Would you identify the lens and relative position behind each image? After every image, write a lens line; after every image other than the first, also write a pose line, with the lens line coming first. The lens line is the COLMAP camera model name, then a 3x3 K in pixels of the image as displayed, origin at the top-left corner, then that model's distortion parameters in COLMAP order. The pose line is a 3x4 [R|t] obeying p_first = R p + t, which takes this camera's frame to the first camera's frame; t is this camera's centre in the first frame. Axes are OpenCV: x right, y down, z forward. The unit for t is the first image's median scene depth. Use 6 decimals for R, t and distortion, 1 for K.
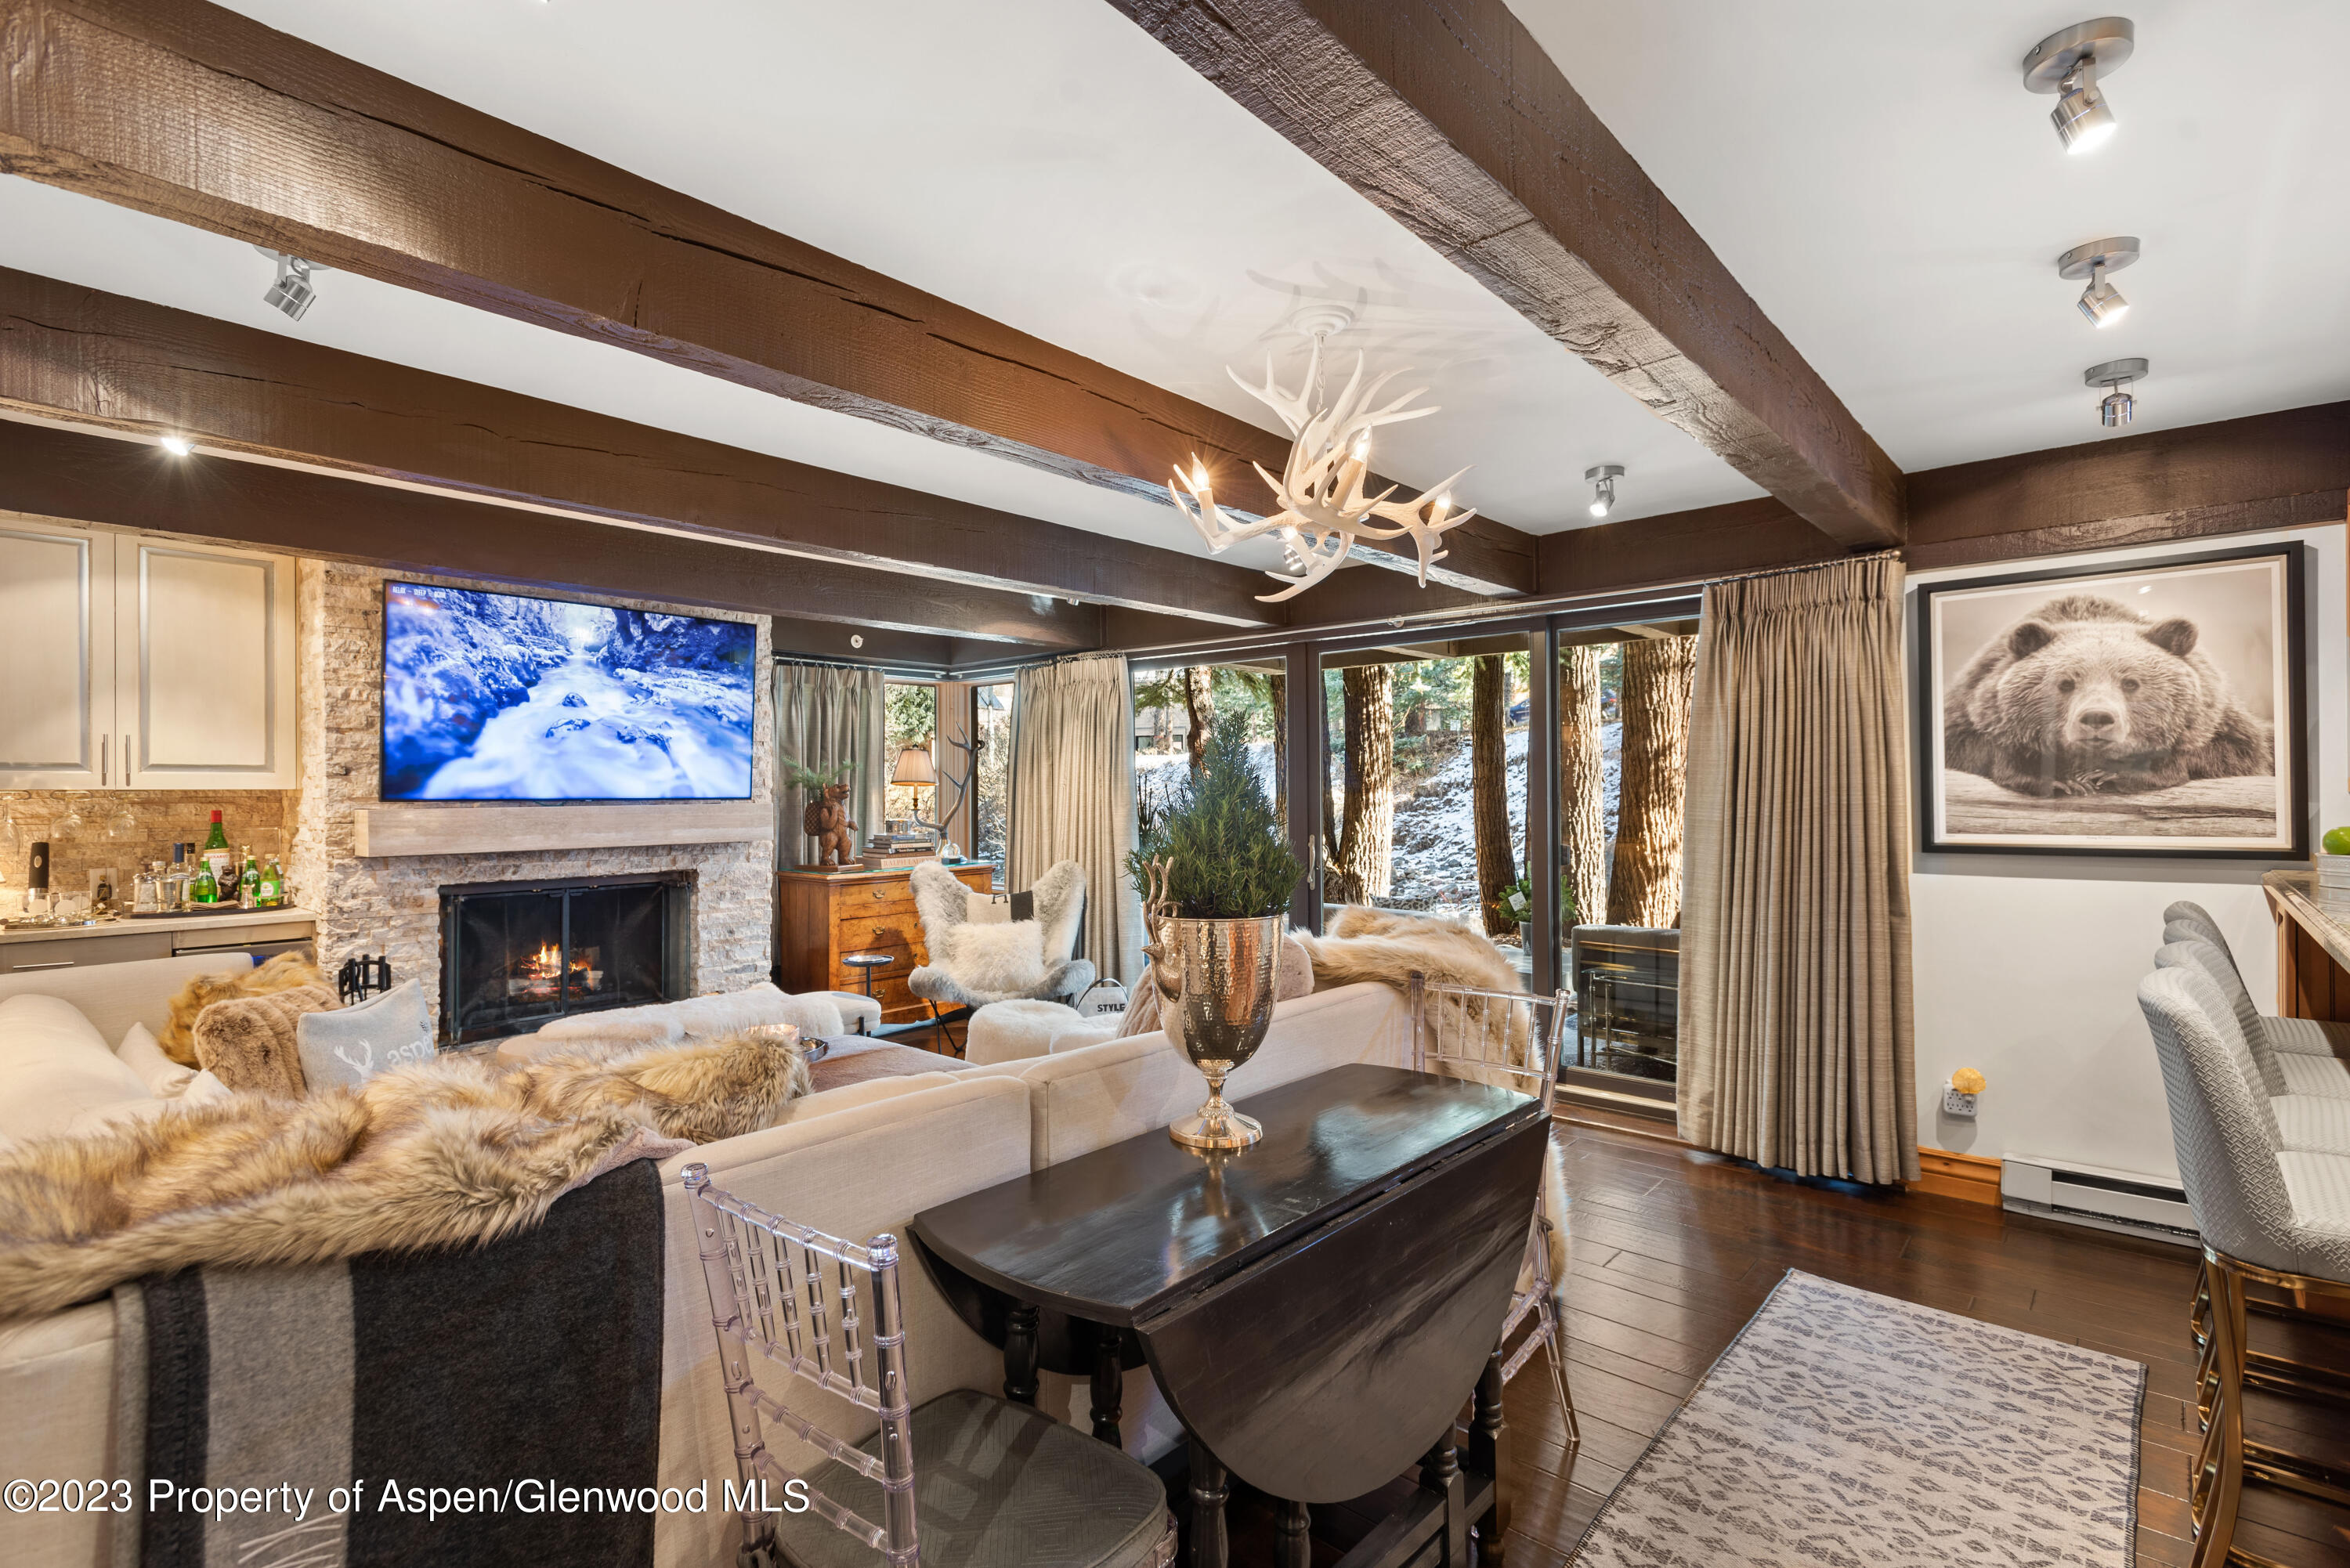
lens RADIAL K [[1113.1, 0, 1175.9], [0, 1113.1, 783.9], [0, 0, 1]] dist [0.026270, -0.007726]
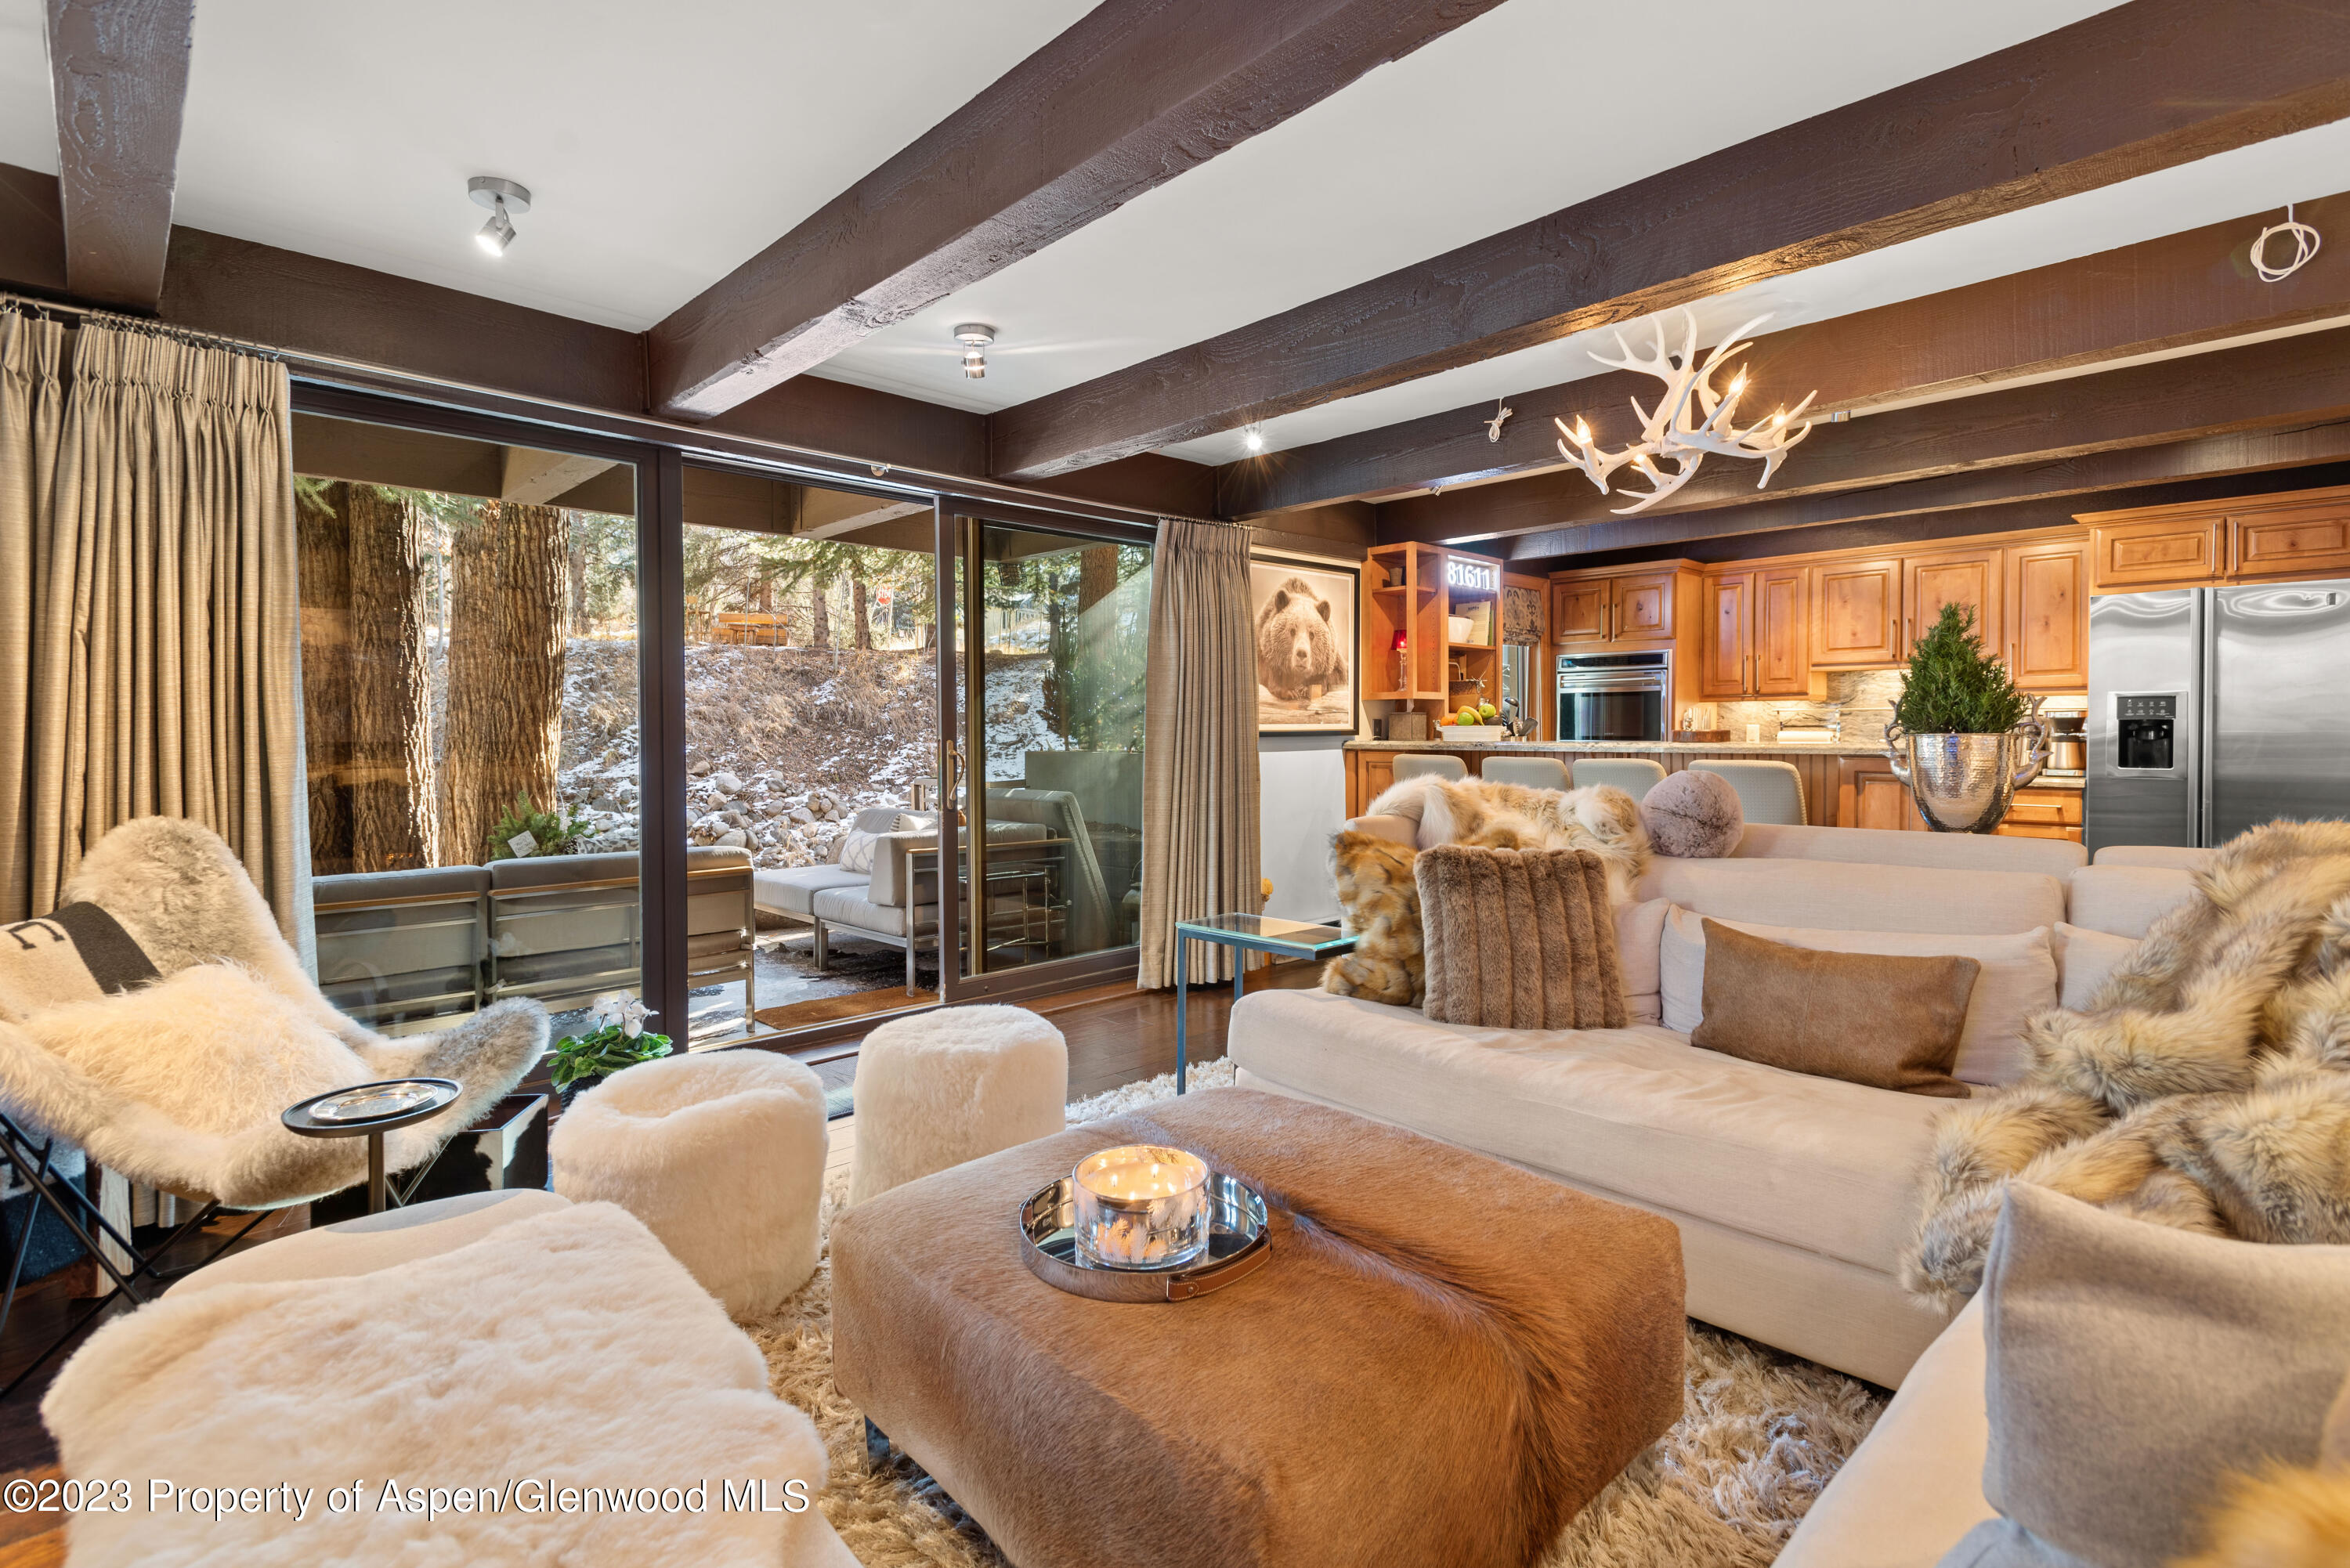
lens RADIAL K [[1113.1, 0, 1185.5], [0, 1113.1, 746.8], [0, 0, 1]] dist [0.026270, -0.007726]
pose [[0.086761, -0.007890, 0.996198, -0.649350], [-0.003719, 0.999959, 0.008244, 0.051642], [-0.996222, -0.004421, 0.086728, 0.790869]]
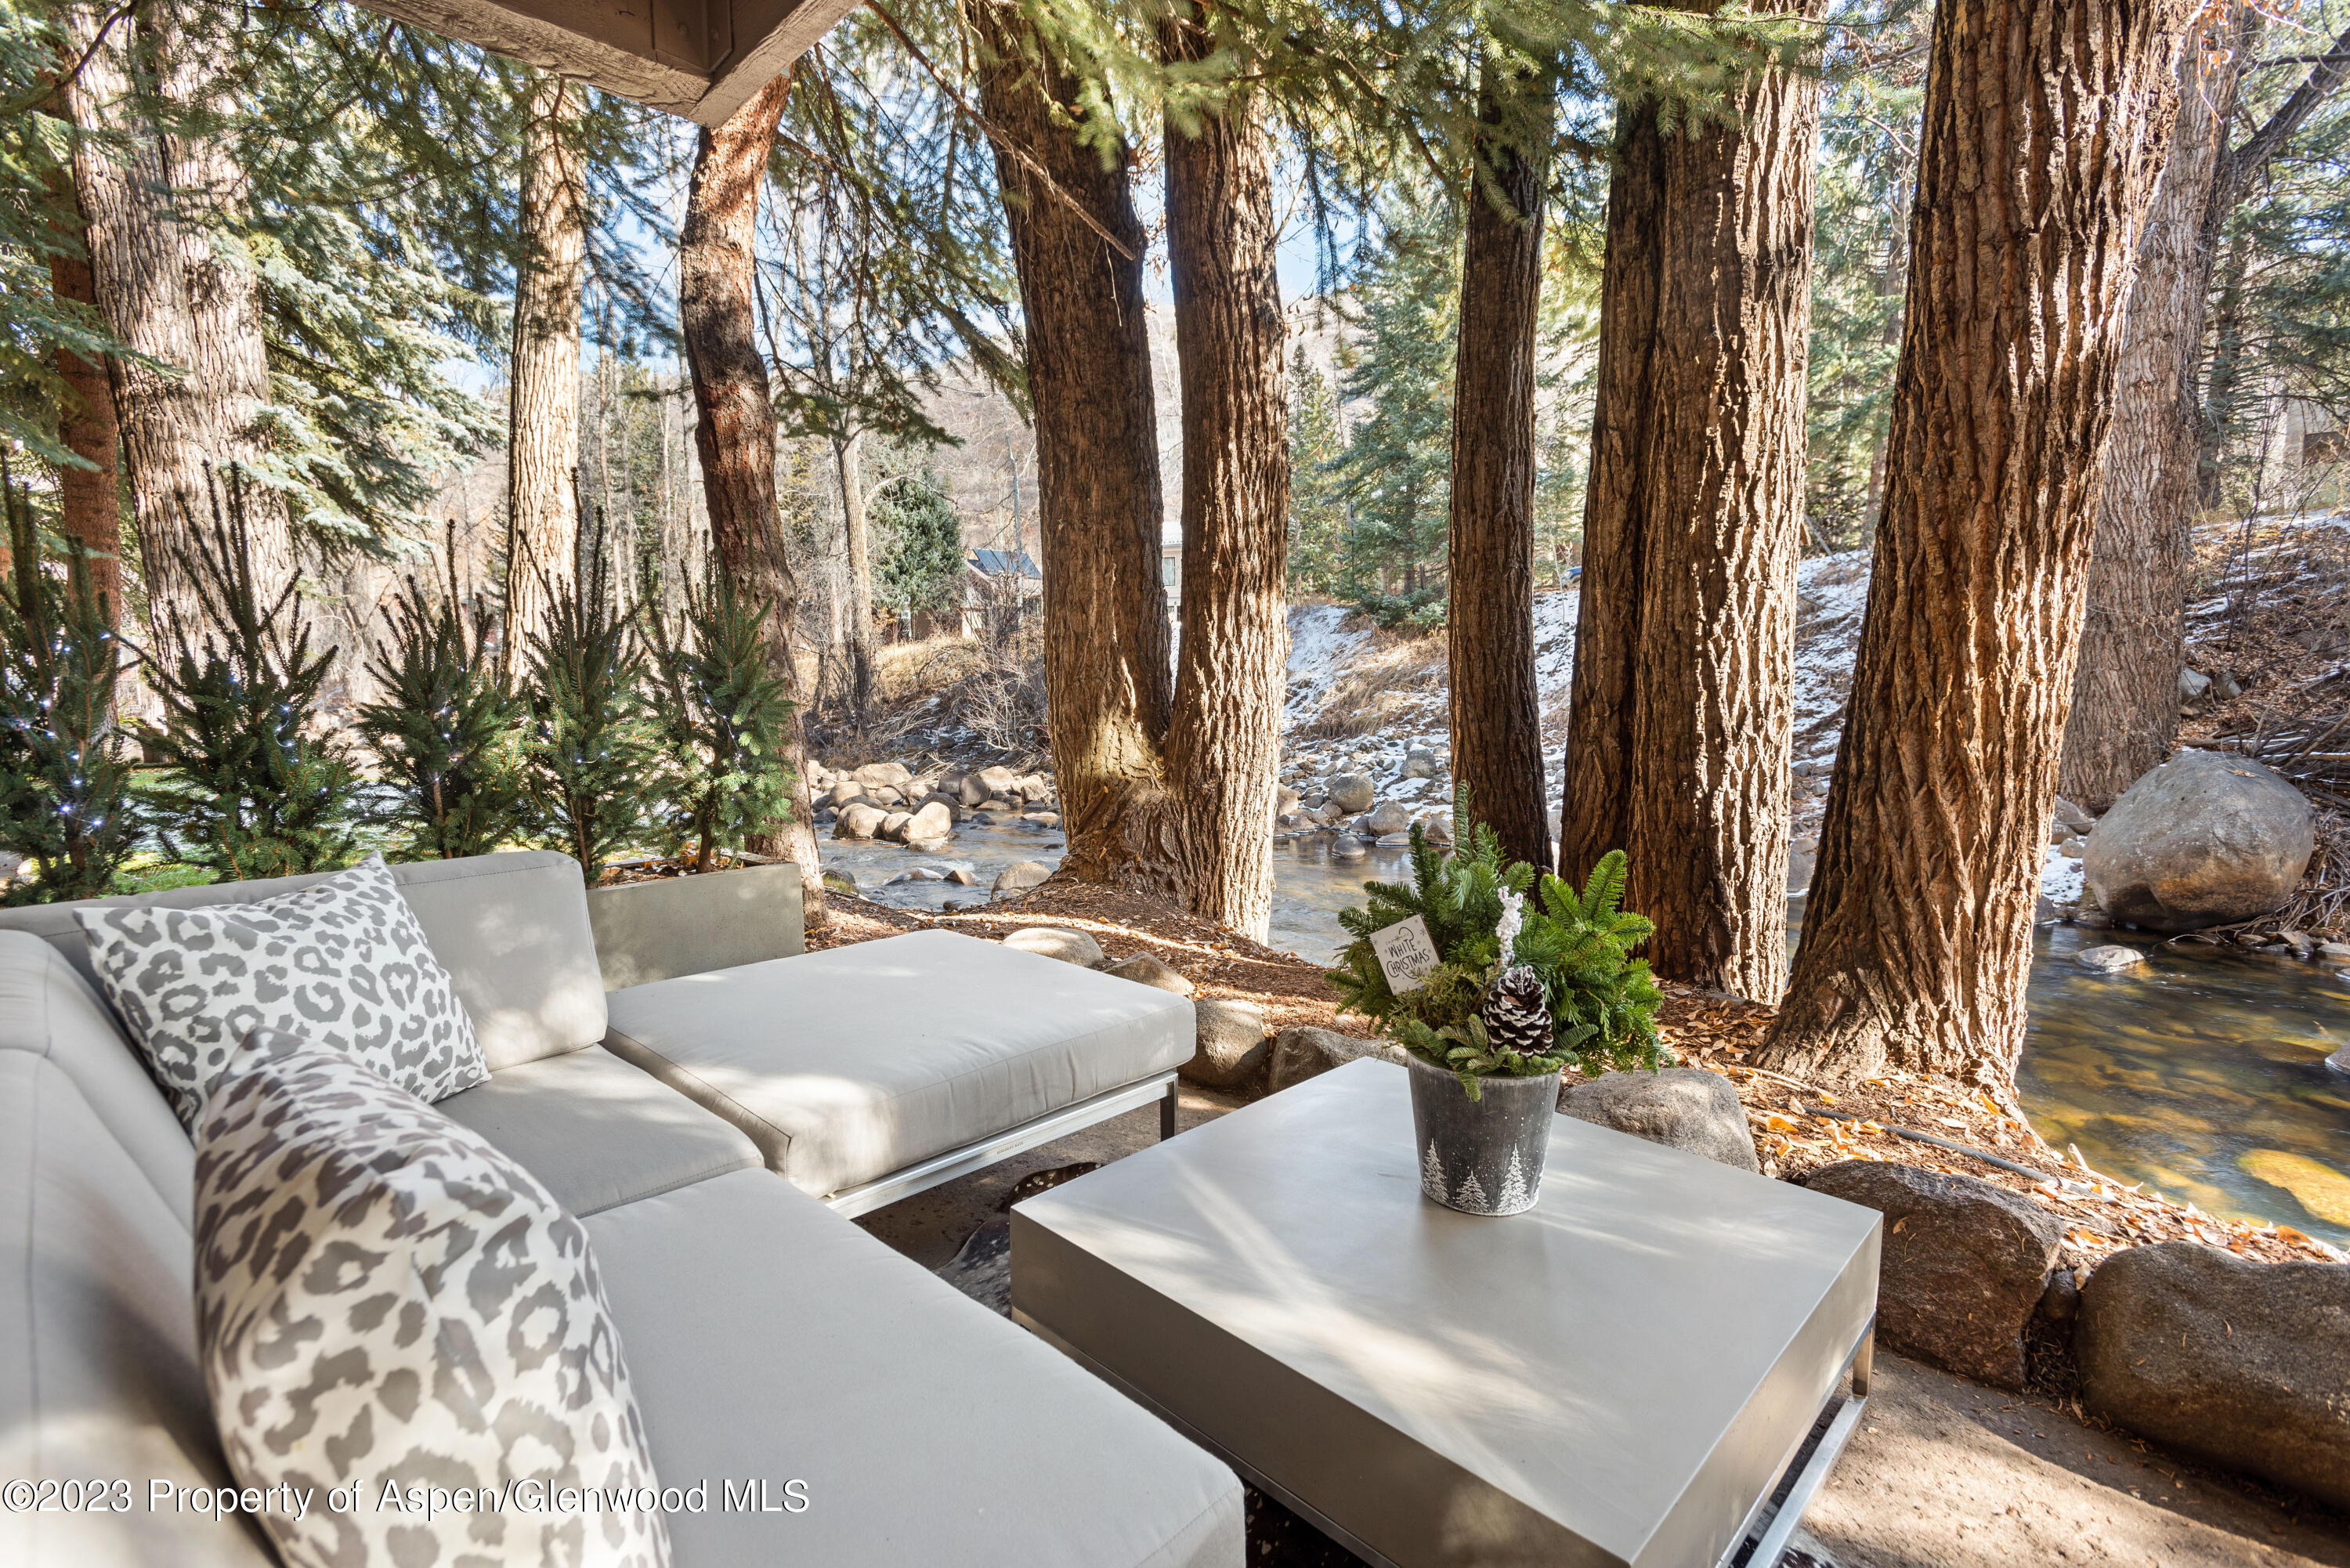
lens RADIAL K [[1113.1, 0, 1167.4], [0, 1113.1, 784.1], [0, 0, 1]] dist [0.026270, -0.007726]
pose [[0.997025, 0.015215, -0.075559, 0.405252], [-0.007164, 0.994372, 0.105701, 0.073039], [0.076742, -0.104845, 0.991523, 1.201903]]
